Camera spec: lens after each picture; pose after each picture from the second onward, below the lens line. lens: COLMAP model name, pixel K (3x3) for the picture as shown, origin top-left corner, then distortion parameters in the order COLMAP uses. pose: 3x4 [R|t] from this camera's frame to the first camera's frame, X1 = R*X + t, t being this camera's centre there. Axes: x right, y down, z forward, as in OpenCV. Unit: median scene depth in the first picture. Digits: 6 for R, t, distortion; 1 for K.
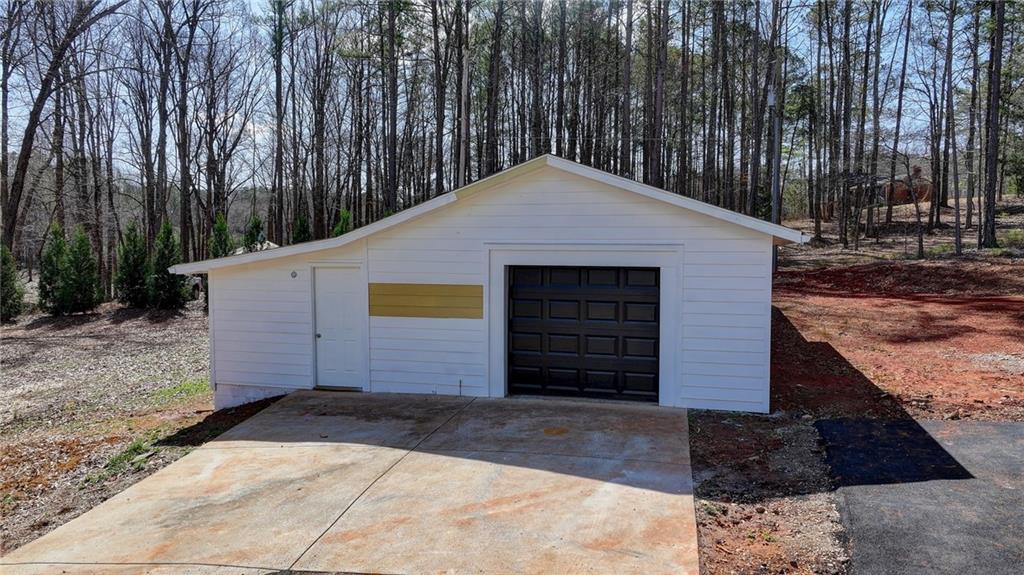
lens RADIAL K [[717.9, 0, 516.5], [0, 717.9, 286.7], [0, 0, 1]] dist [0.006728, 0.006910]
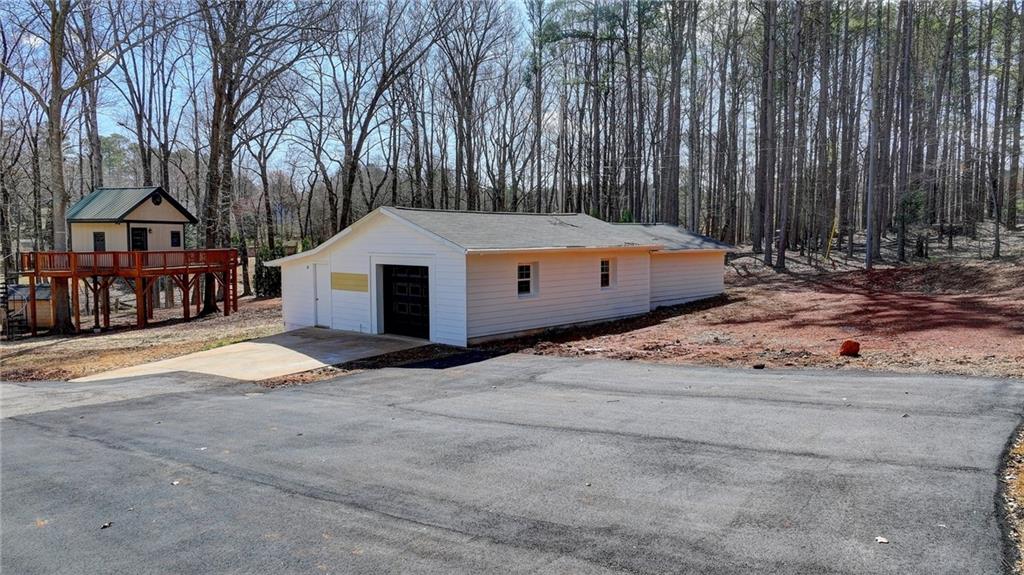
lens RADIAL K [[717.9, 0, 516.5], [0, 717.9, 286.7], [0, 0, 1]] dist [0.006728, 0.006910]
pose [[0.889762, 0.027984, -0.455566, 1.132045], [-0.022060, 0.999589, 0.018317, -0.012677], [0.455891, -0.006248, 0.890013, -0.497703]]
